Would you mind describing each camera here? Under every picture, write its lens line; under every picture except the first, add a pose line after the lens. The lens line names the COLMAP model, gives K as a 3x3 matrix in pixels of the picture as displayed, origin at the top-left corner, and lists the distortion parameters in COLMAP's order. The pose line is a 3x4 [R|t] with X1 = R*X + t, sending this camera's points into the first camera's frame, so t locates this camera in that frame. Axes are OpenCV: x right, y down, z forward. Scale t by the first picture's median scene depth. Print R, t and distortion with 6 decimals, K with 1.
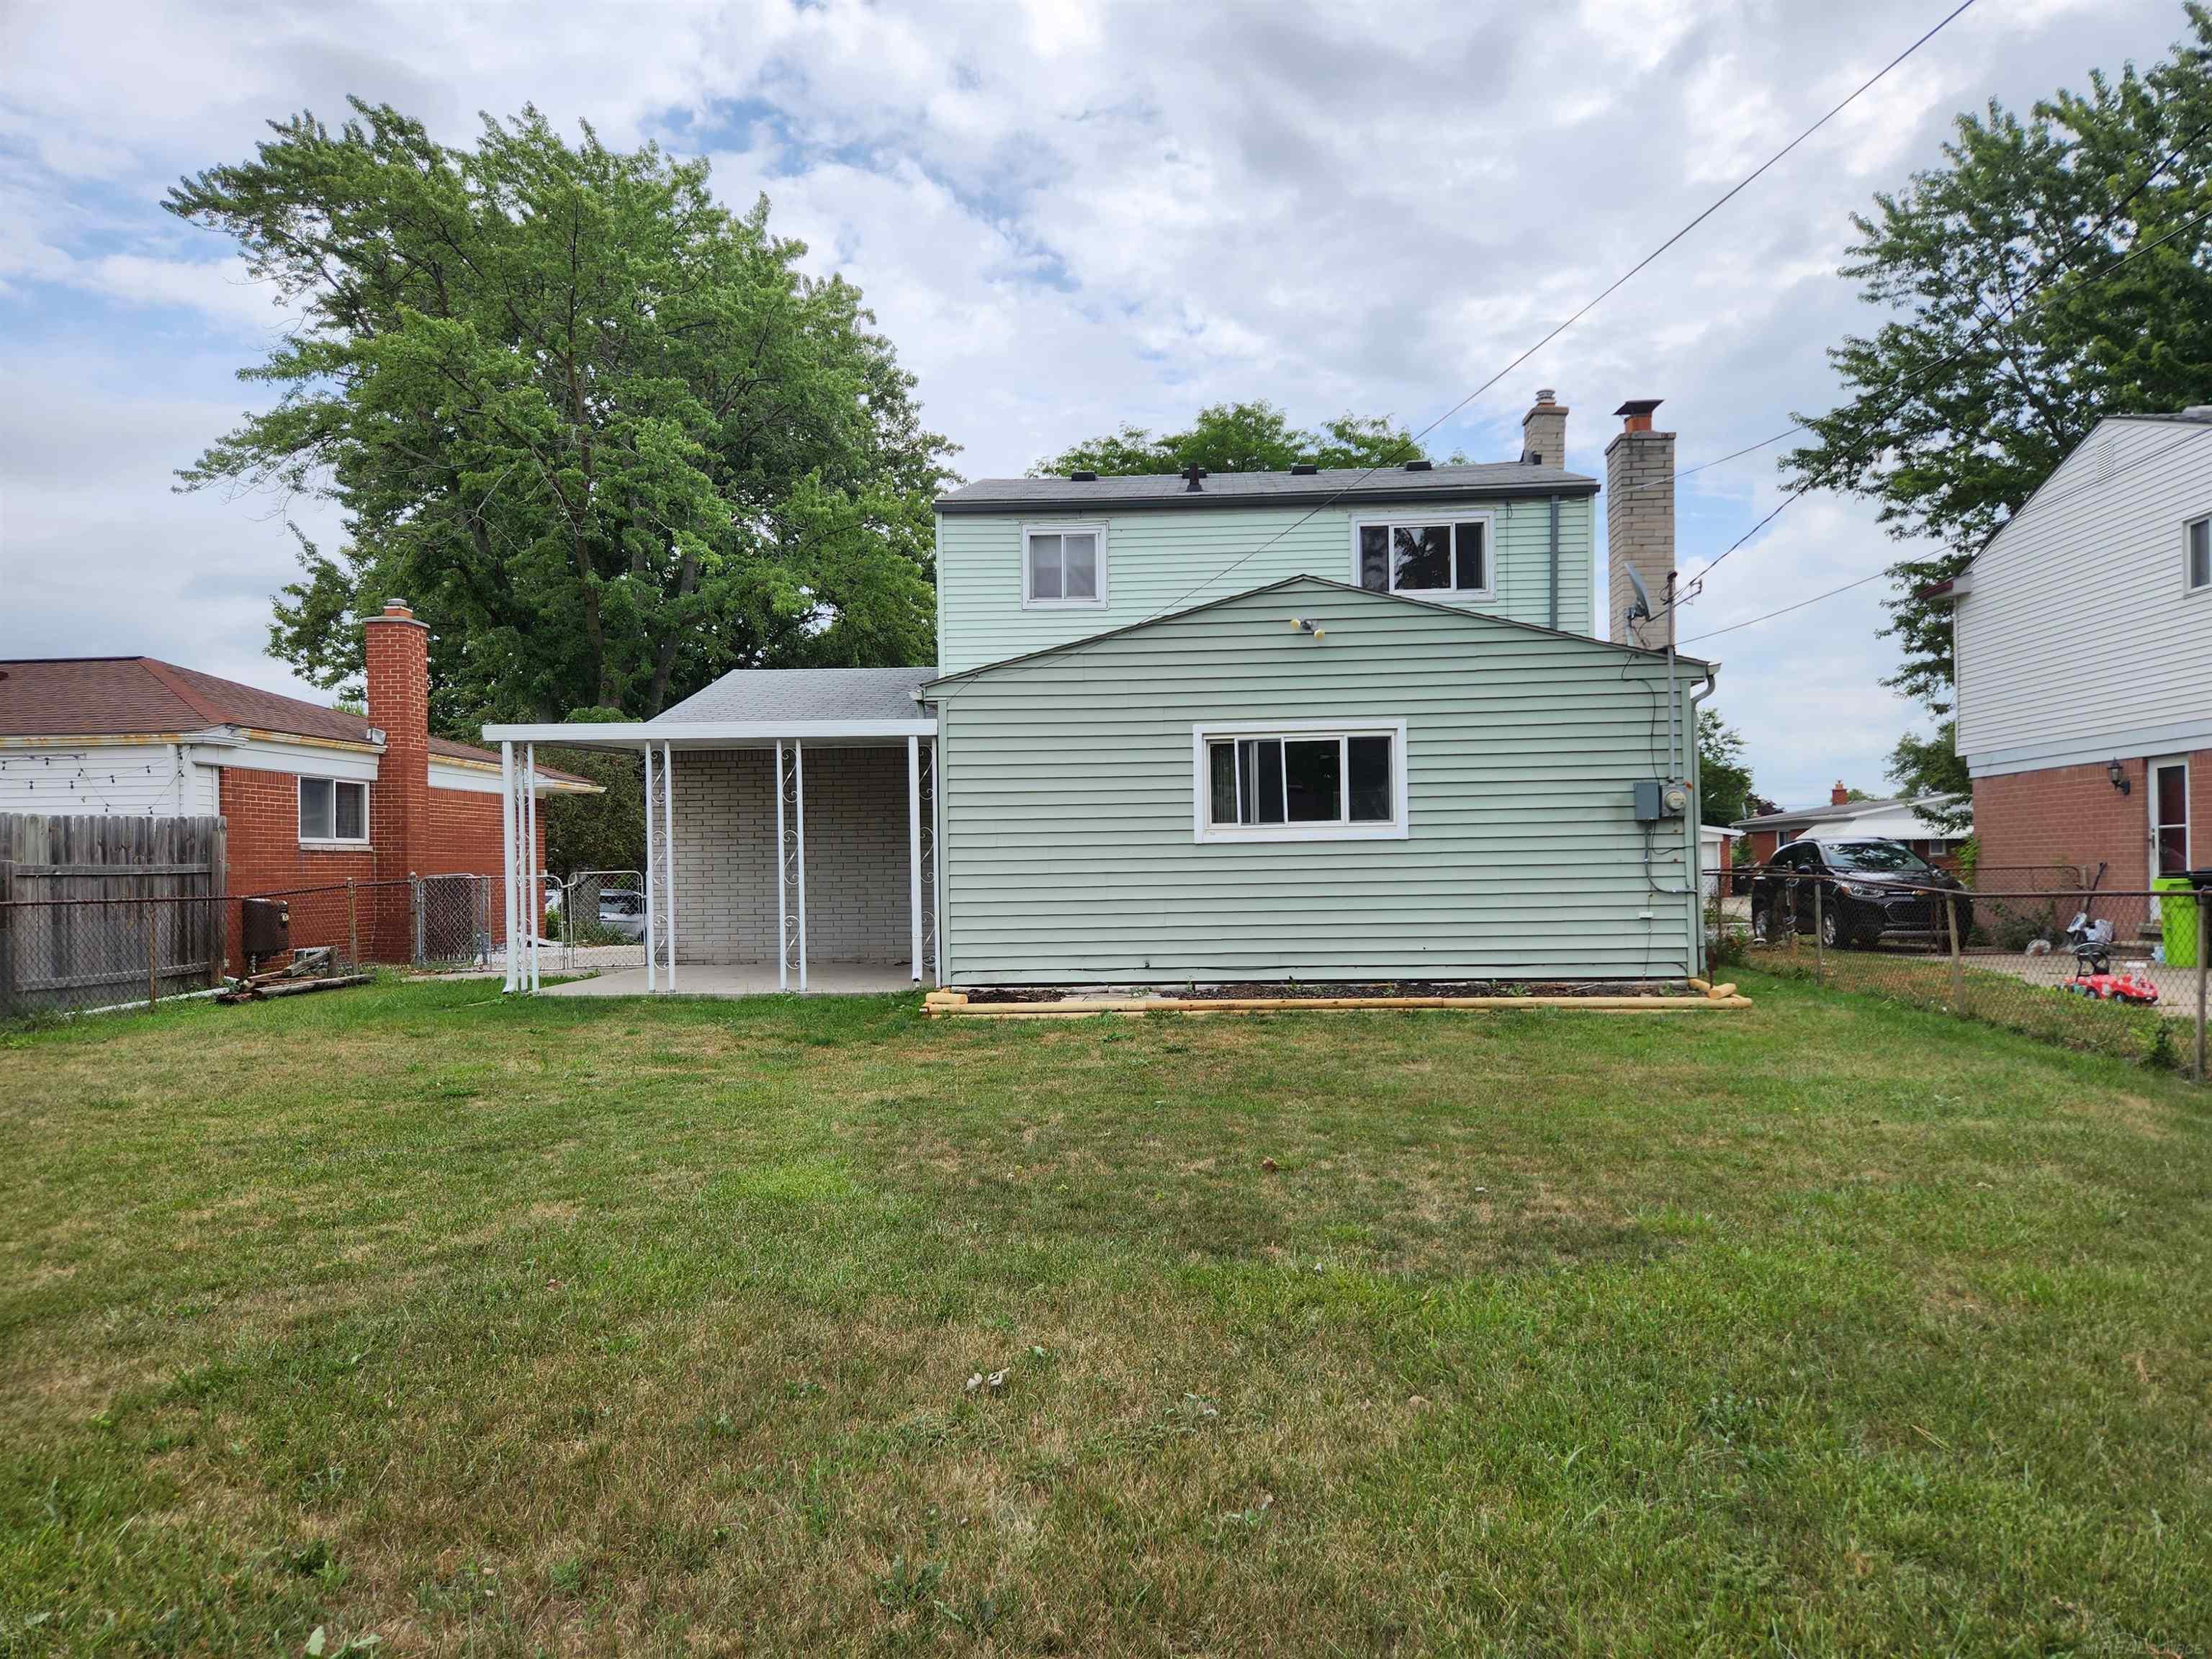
lens RADIAL K [[1471.9, 0, 1128.1], [0, 1471.9, 858.5], [0, 0, 1]] dist [0.083031, -0.071493]
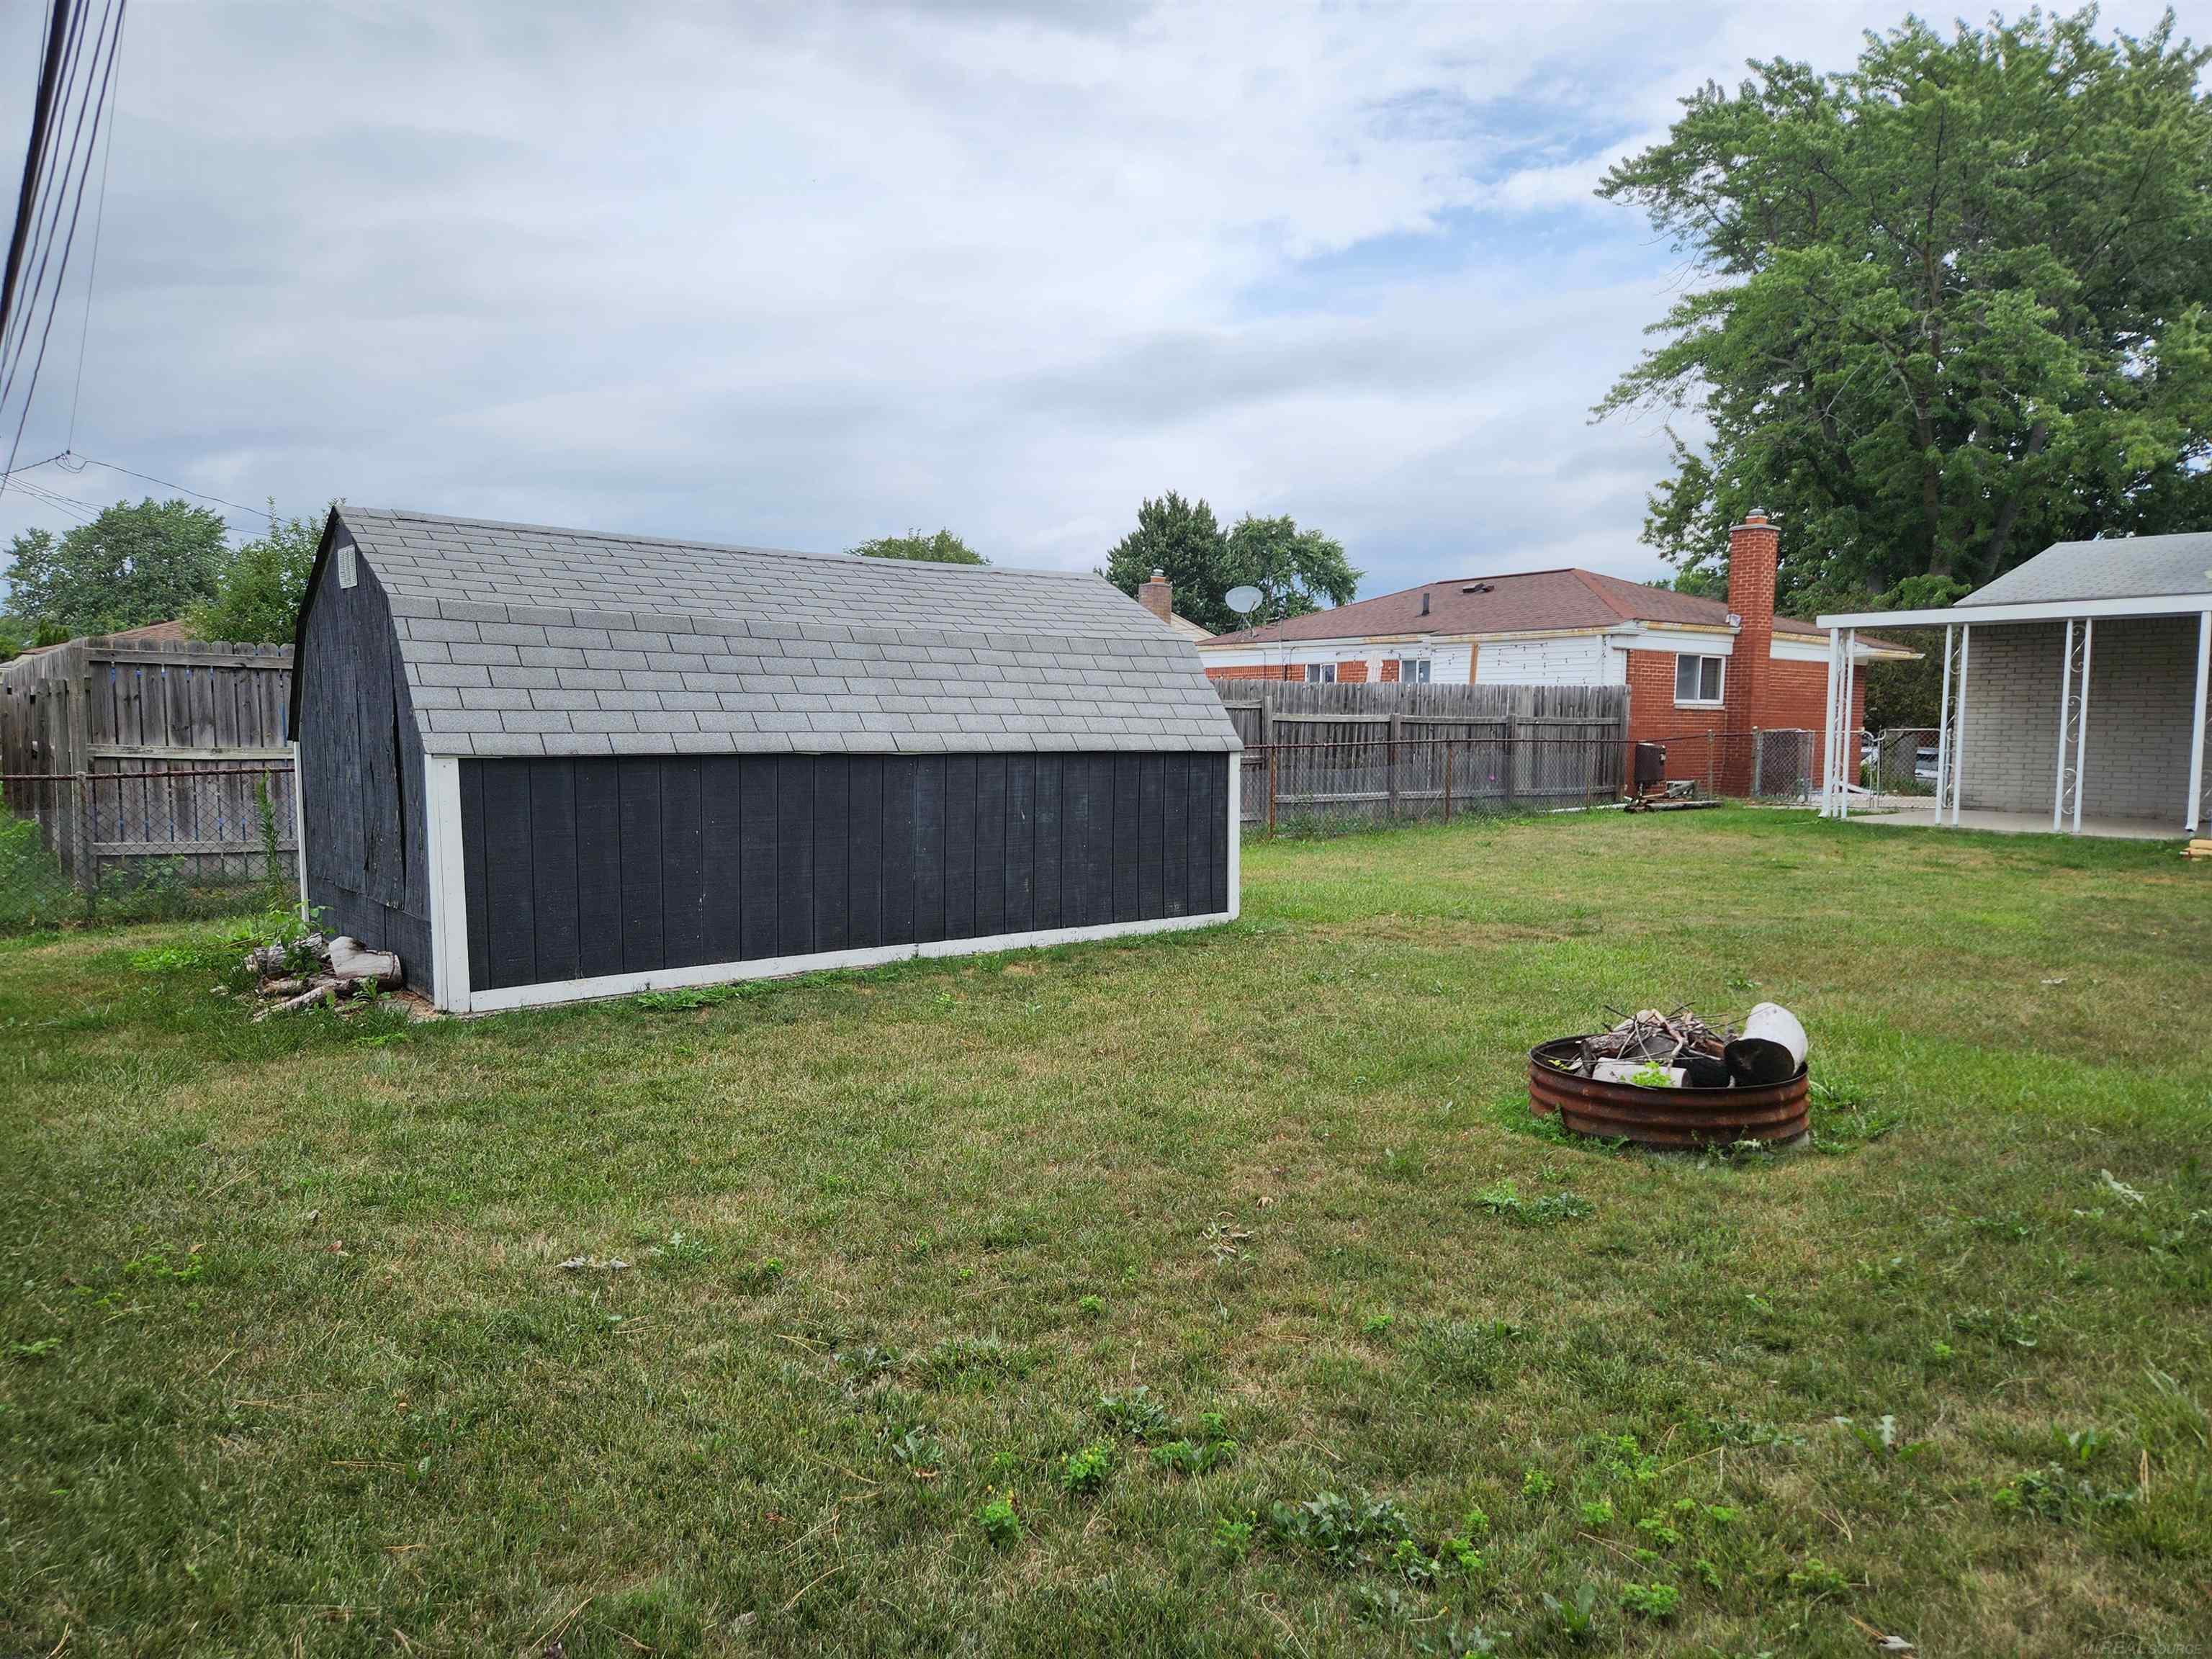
lens RADIAL K [[1471.9, 0, 1128.1], [0, 1471.9, 858.5], [0, 0, 1]] dist [0.083031, -0.071493]
pose [[0.671727, 0.087289, -0.735638, 0.118003], [-0.017133, 0.994599, 0.102373, -0.000072], [0.740600, -0.056163, 0.669595, -0.275416]]
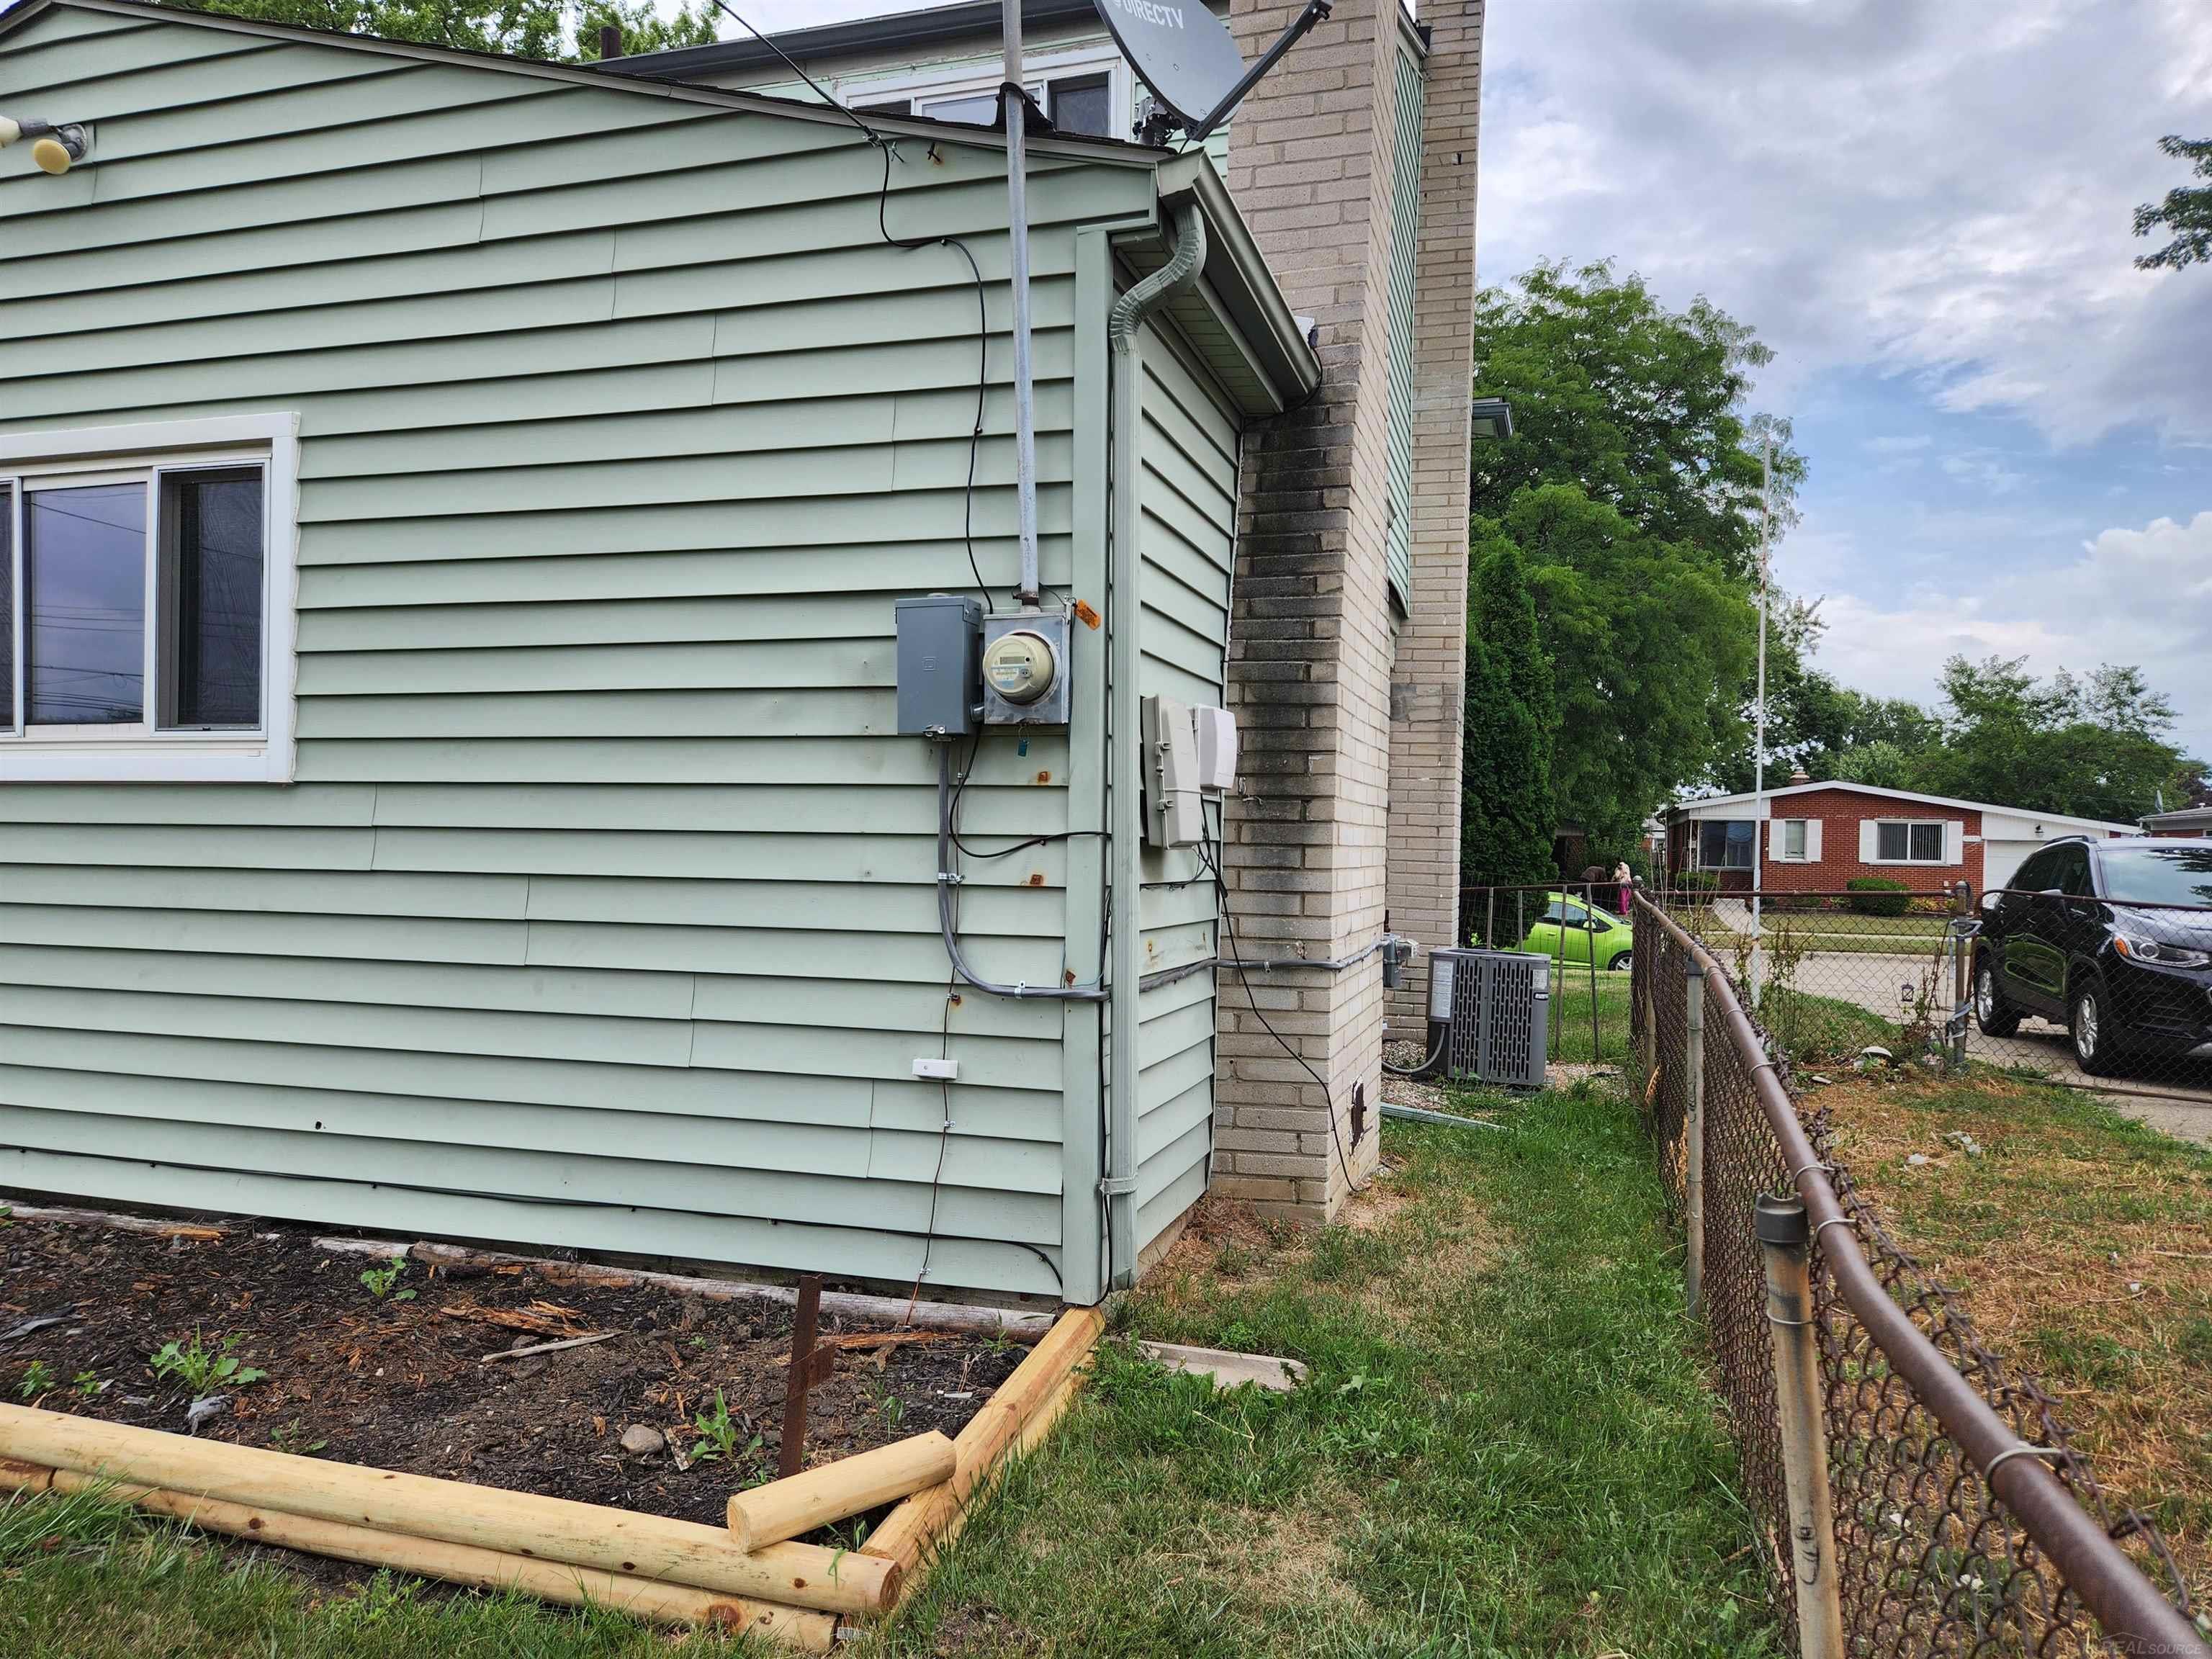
lens RADIAL K [[1482.8, 0, 1141.6], [0, 1482.8, 831.9], [0, 0, 1]] dist [0.072454, -0.046449]
pose [[0.973371, 0.032016, -0.226990, 0.321633], [-0.032452, 0.999472, 0.001812, -0.006584], [0.226928, 0.005602, 0.973895, 0.520067]]
